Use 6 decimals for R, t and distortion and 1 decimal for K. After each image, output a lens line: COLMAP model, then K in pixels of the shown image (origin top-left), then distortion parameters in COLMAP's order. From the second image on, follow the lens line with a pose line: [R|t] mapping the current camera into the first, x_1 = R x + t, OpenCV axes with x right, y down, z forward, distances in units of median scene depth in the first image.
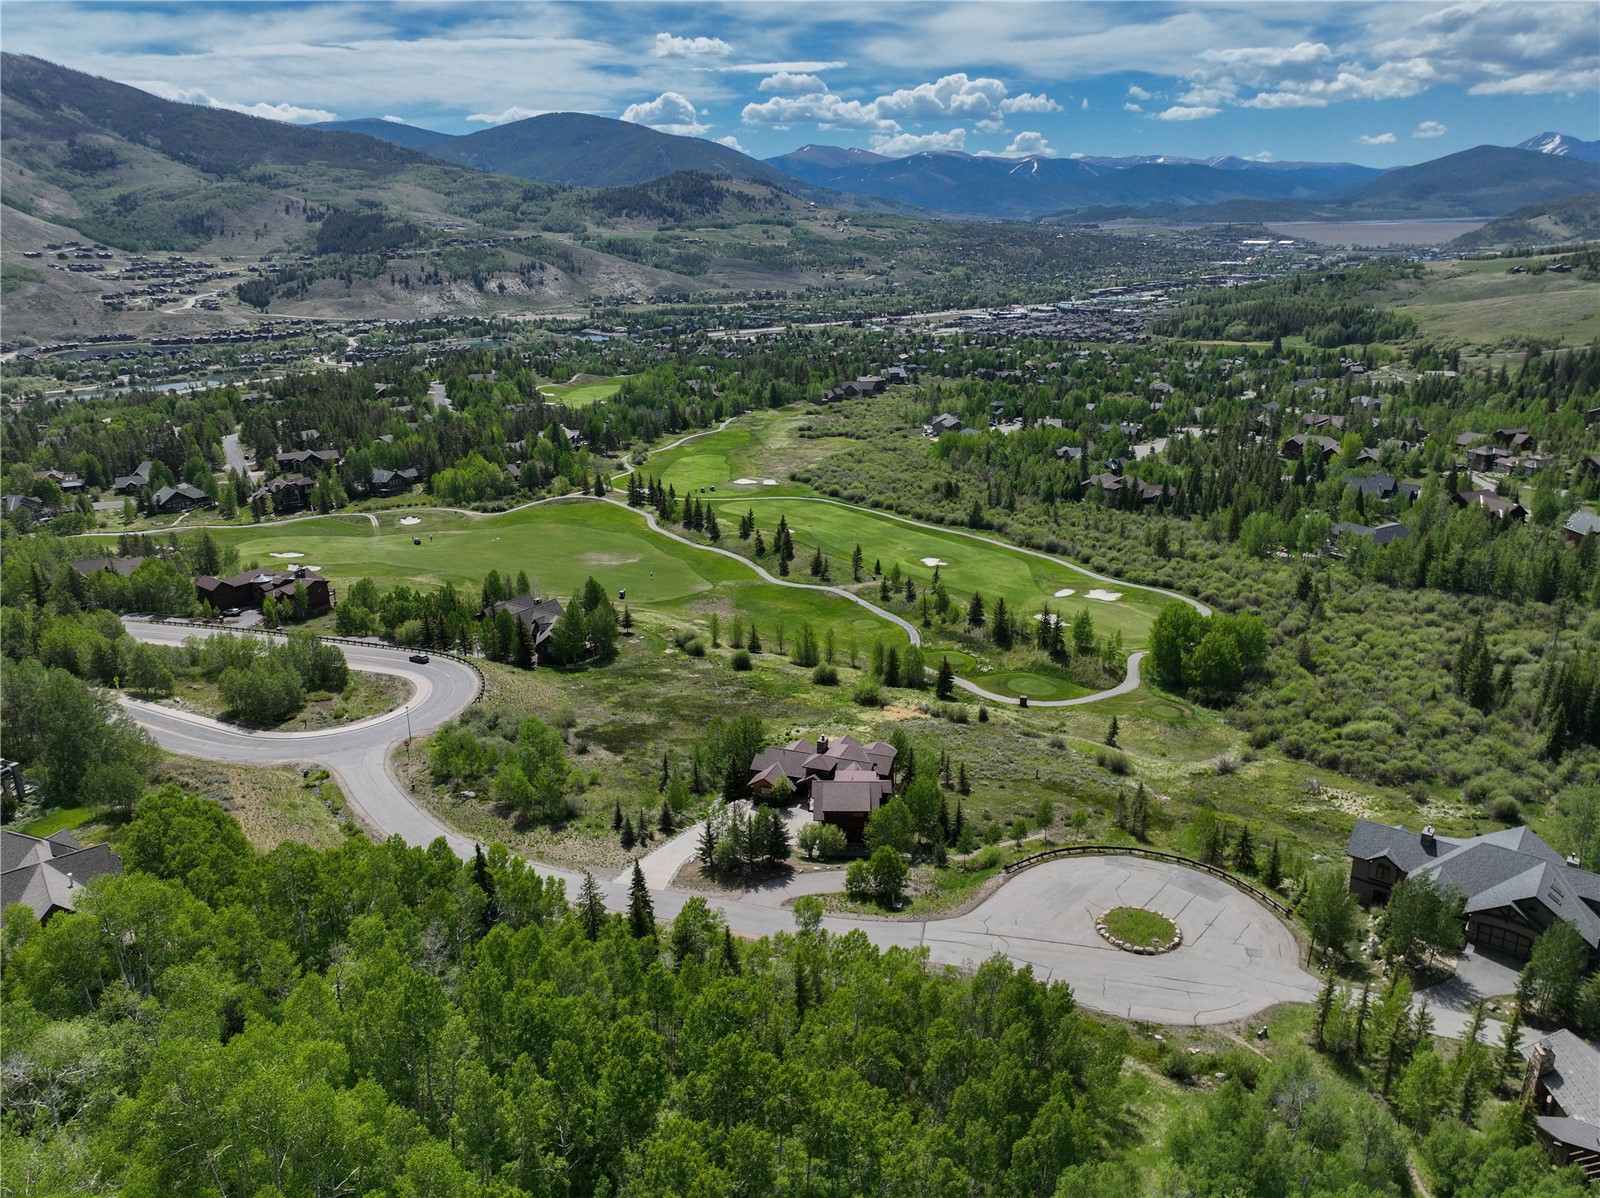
lens RADIAL K [[1146.3, 0, 800.3], [0, 1146.3, 606.2], [0, 0, 1]] dist [0.002760, 0.008167]
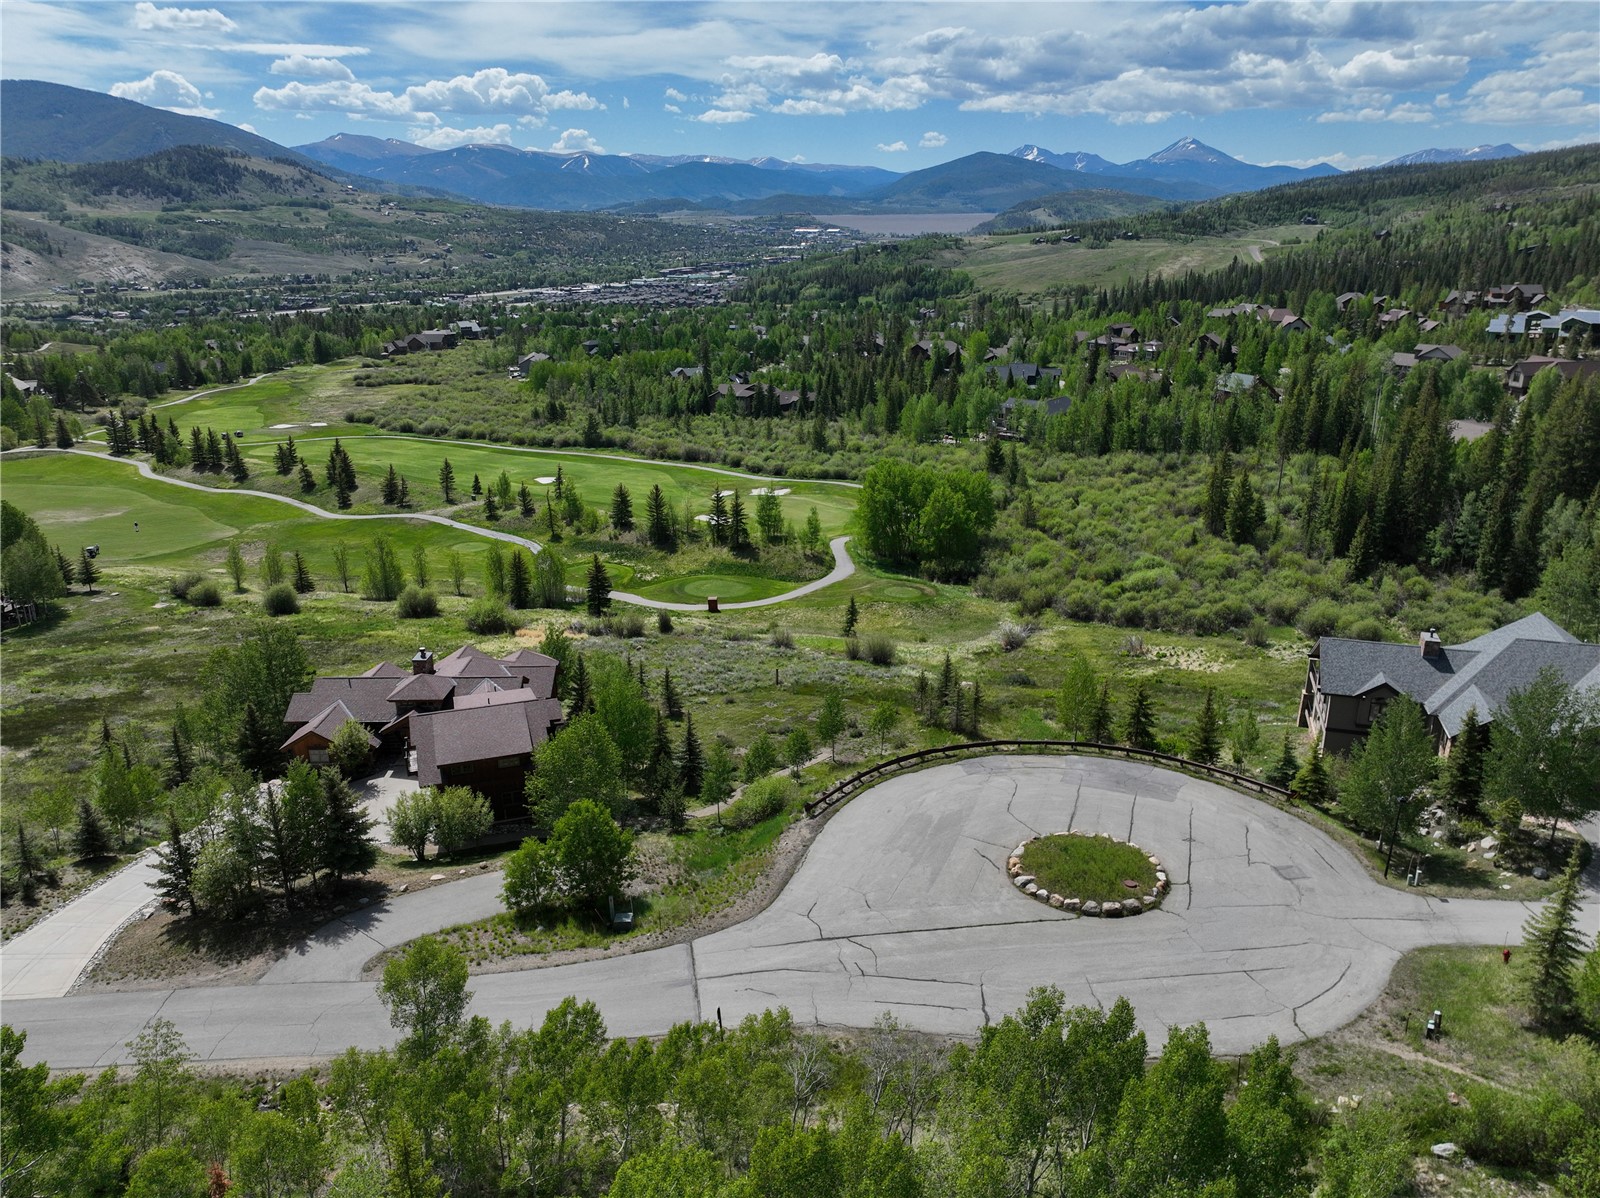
lens RADIAL K [[1146.3, 0, 800.3], [0, 1146.3, 606.2], [0, 0, 1]] dist [0.002760, 0.008167]
pose [[0.934775, -0.108244, 0.338347, 0.002231], [0.109221, 0.993885, 0.016213, 0.044674], [-0.338033, 0.021799, 0.940882, 0.177040]]
